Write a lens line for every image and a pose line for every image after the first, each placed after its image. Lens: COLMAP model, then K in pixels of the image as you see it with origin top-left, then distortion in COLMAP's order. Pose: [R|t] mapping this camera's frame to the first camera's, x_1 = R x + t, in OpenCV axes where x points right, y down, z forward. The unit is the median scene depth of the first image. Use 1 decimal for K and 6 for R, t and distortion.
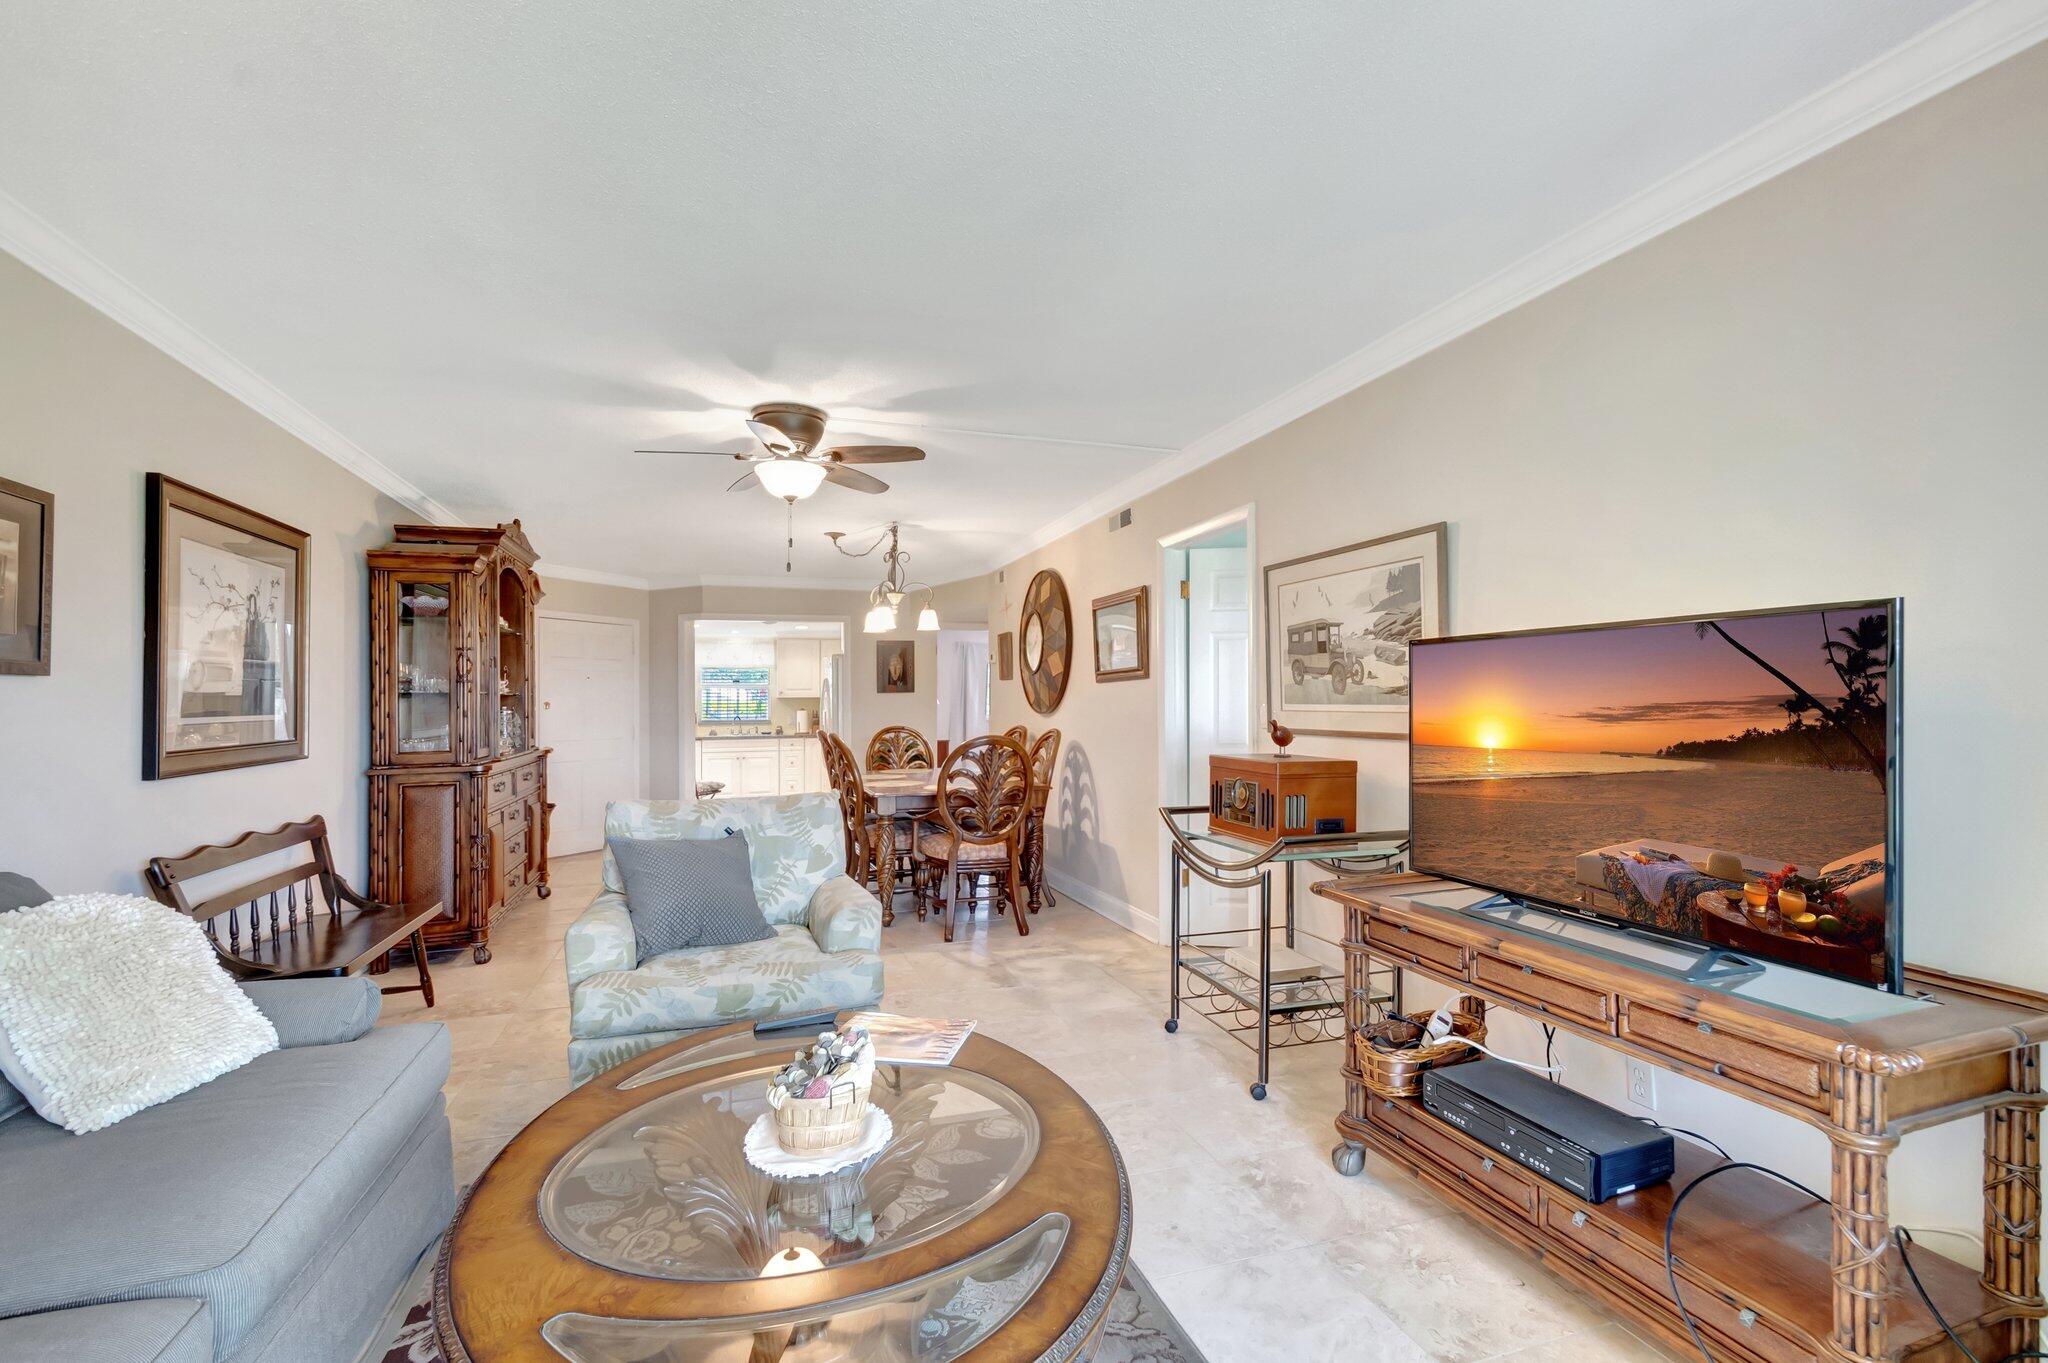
lens RADIAL K [[901.3, 0, 1046.9], [0, 901.3, 676.4], [0, 0, 1]] dist [0.005342, -0.003380]
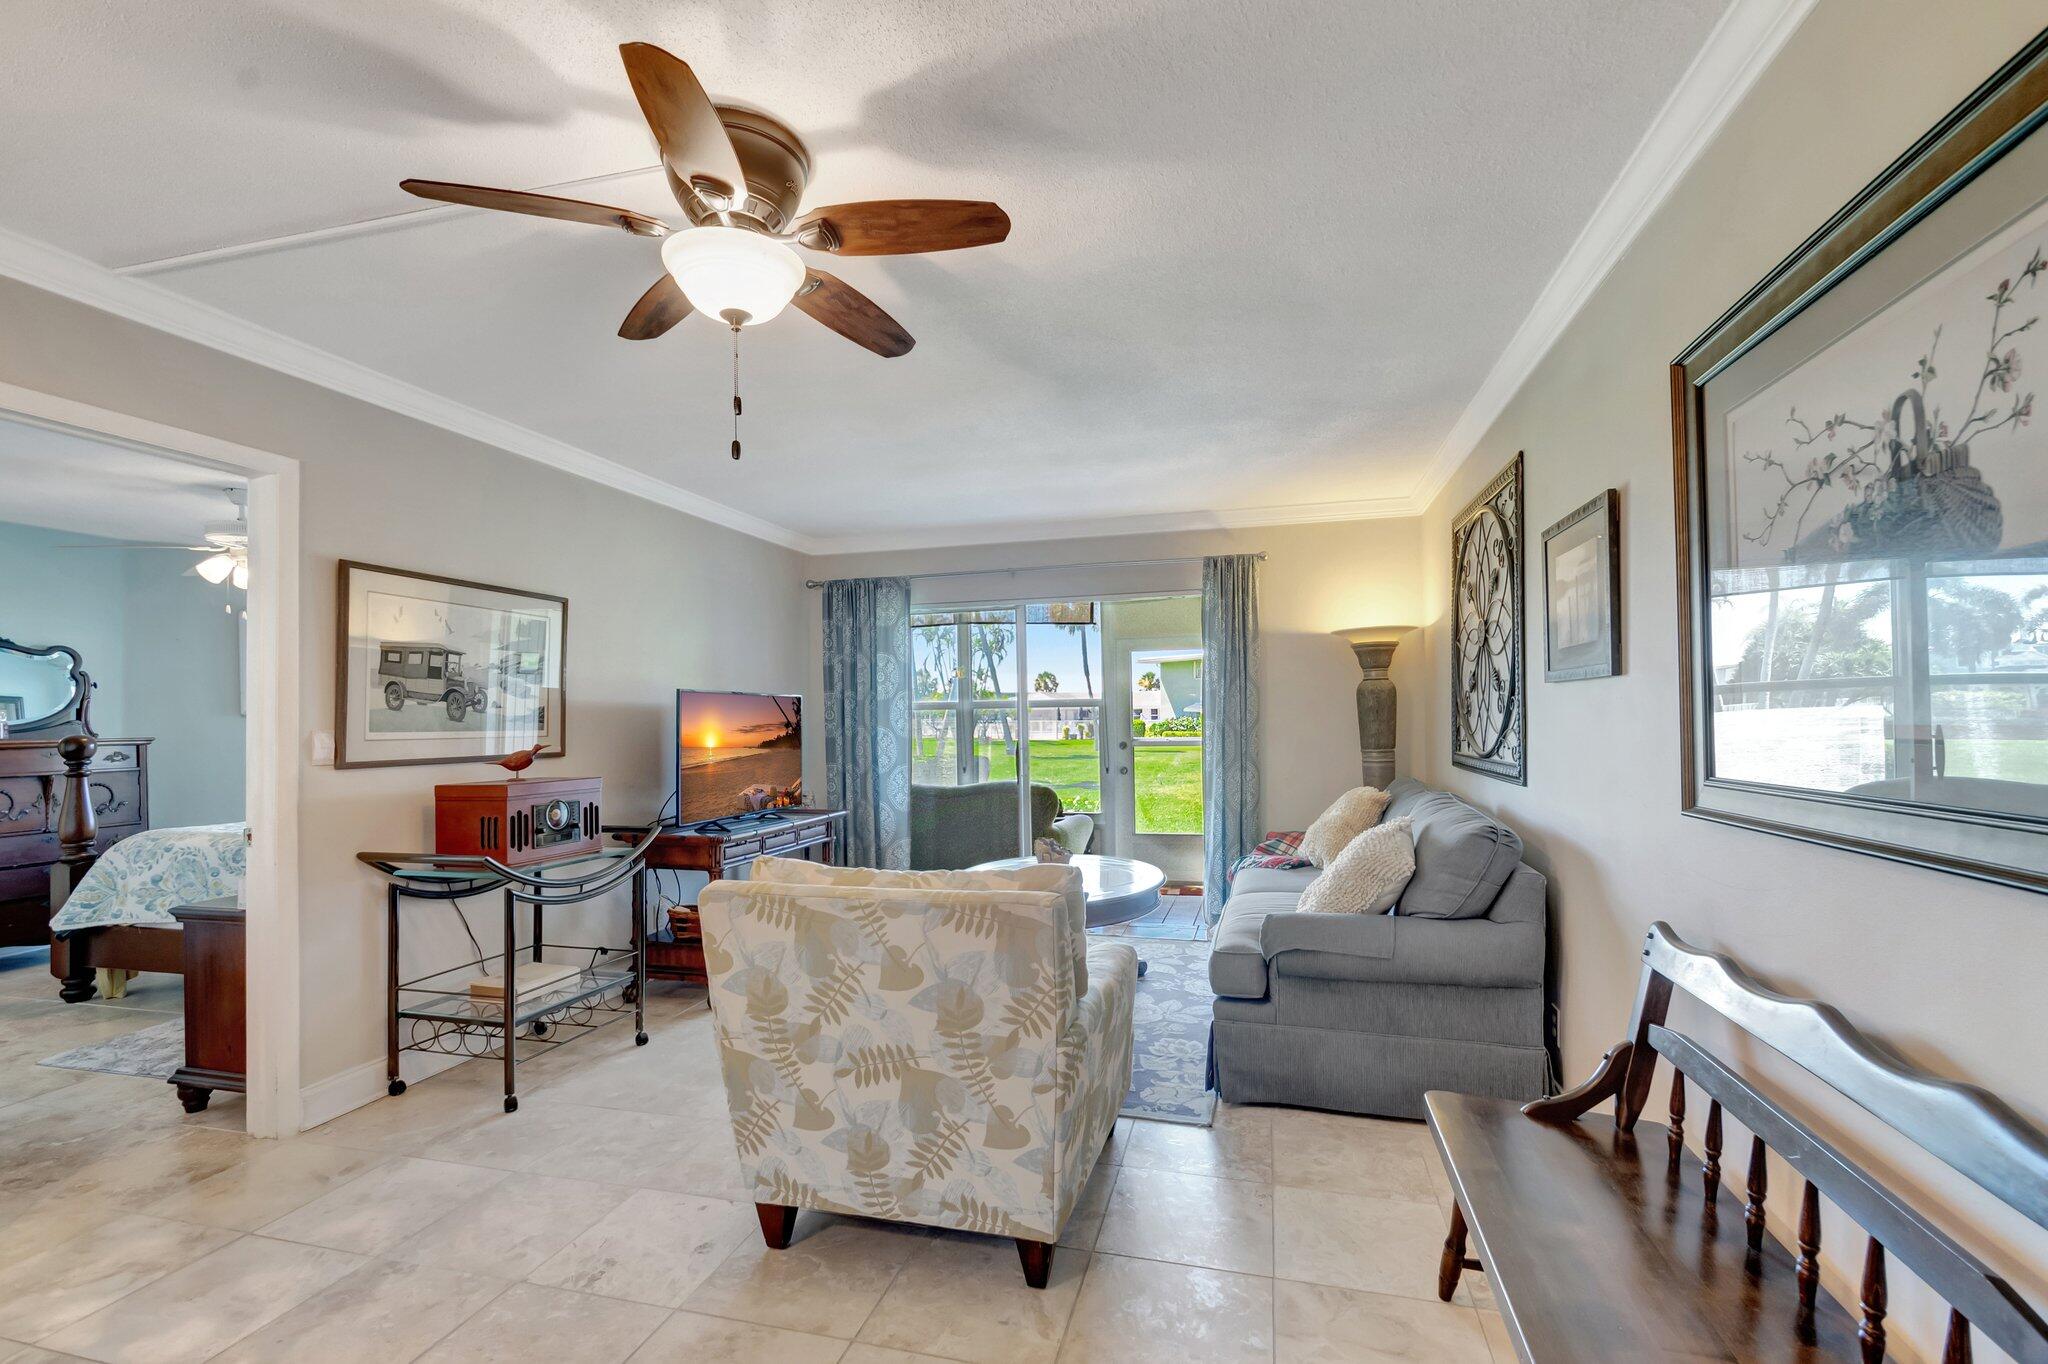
lens RADIAL K [[901.3, 0, 1025.1], [0, 901.3, 715.9], [0, 0, 1]] dist [0.005342, -0.003380]
pose [[-0.818730, 0.022956, 0.573719, -0.510533], [0.004361, 0.999420, -0.033765, 0.032607], [-0.574162, -0.025143, -0.818356, 0.948859]]
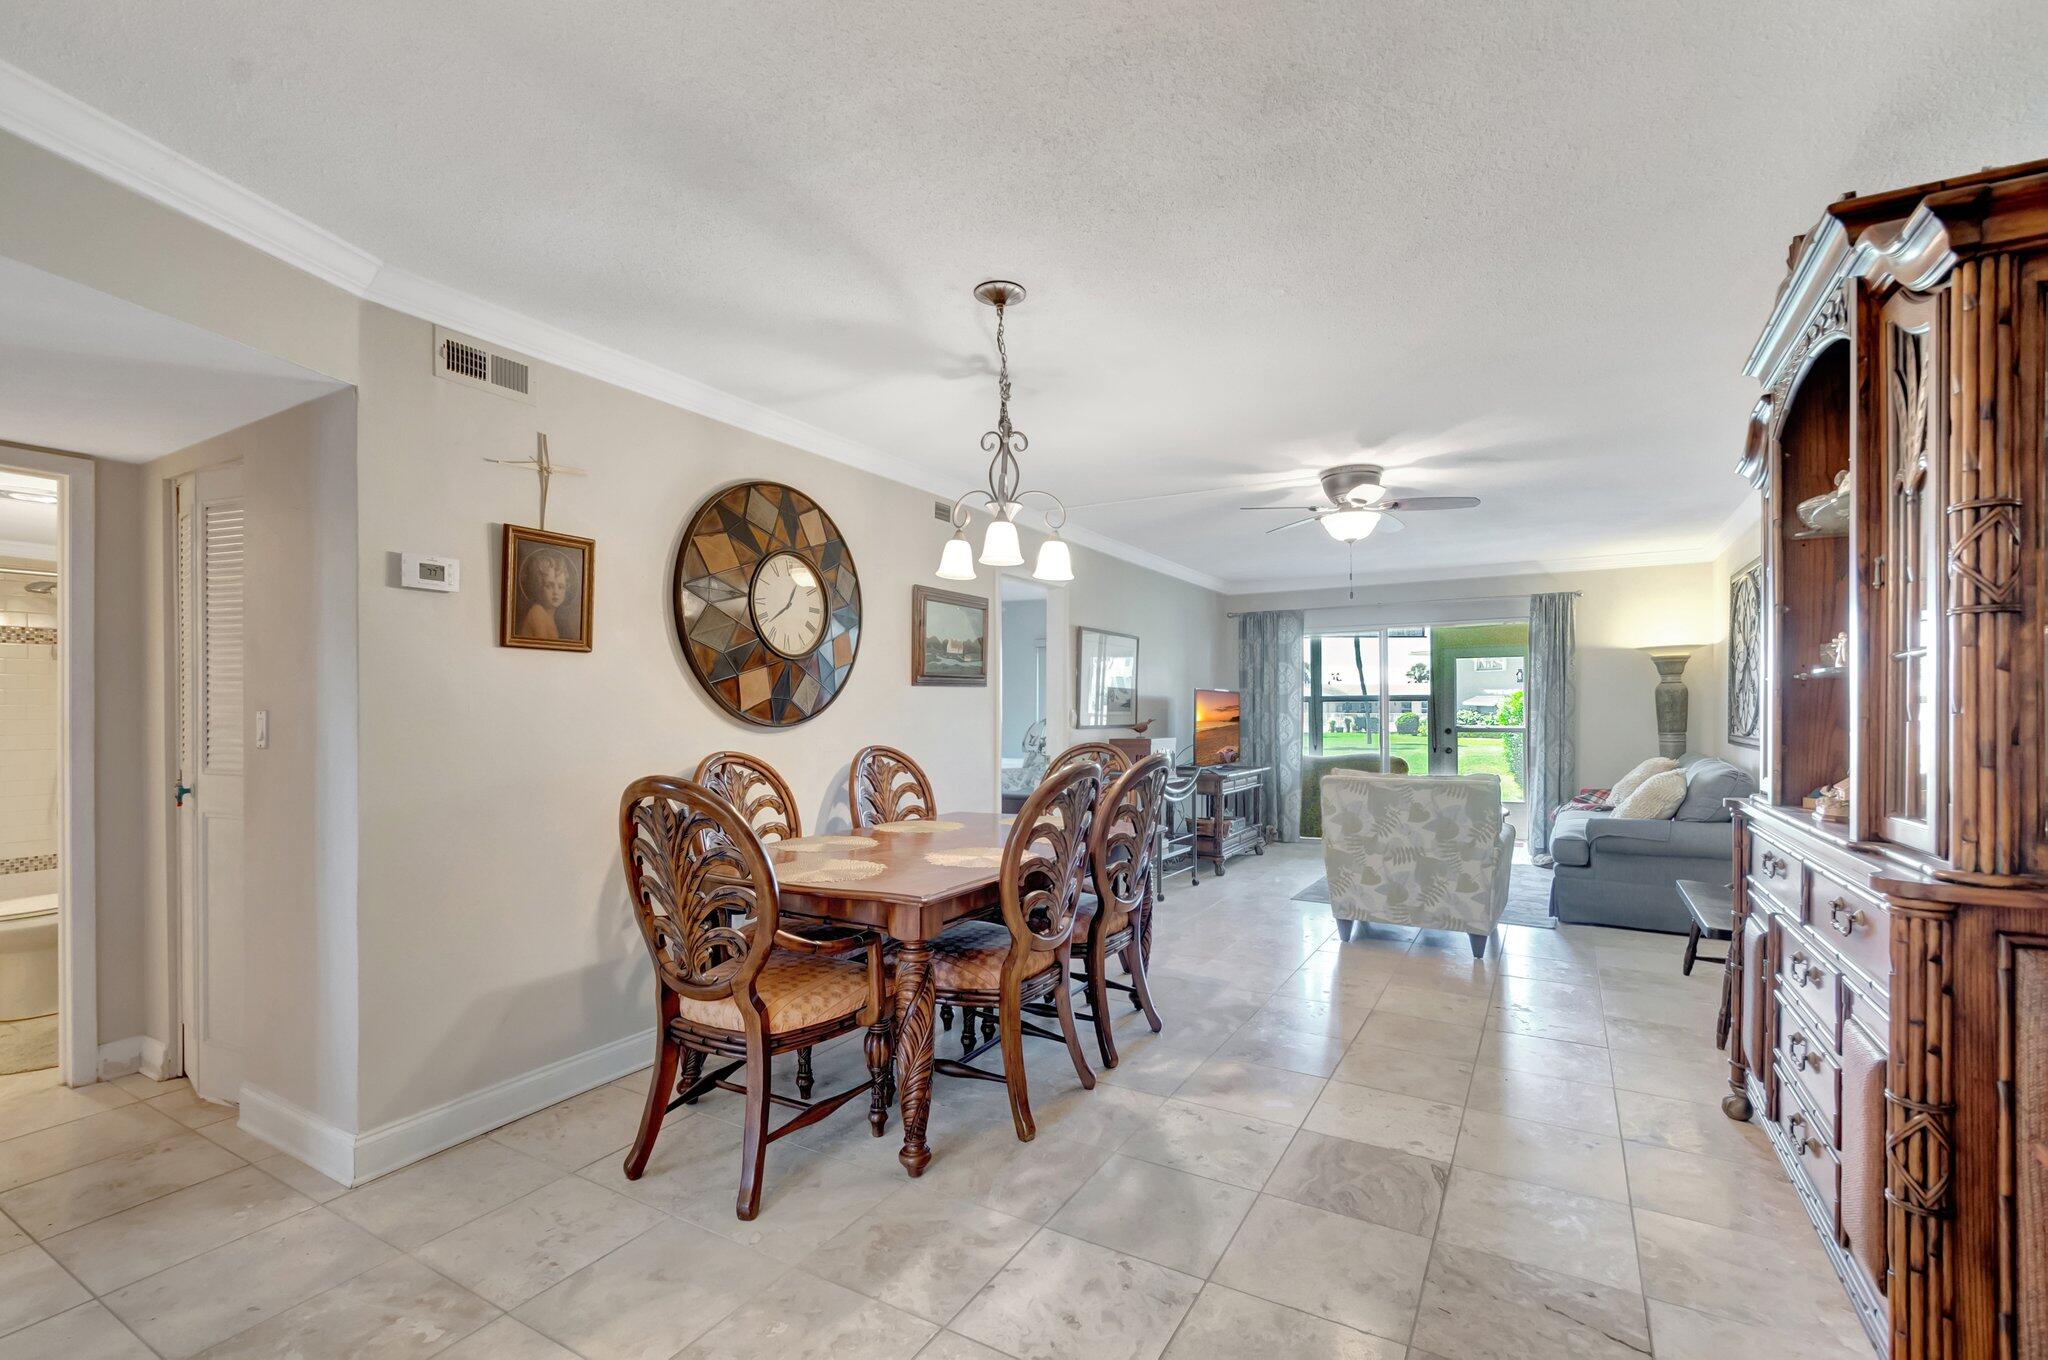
lens RADIAL K [[901.3, 0, 1026.2], [0, 901.3, 709.8], [0, 0, 1]] dist [0.005342, -0.003380]
pose [[-0.636341, 0.012766, 0.771302, -0.727851], [-0.014314, 0.999495, -0.028353, 0.059905], [-0.771275, -0.029083, -0.635837, 1.660089]]
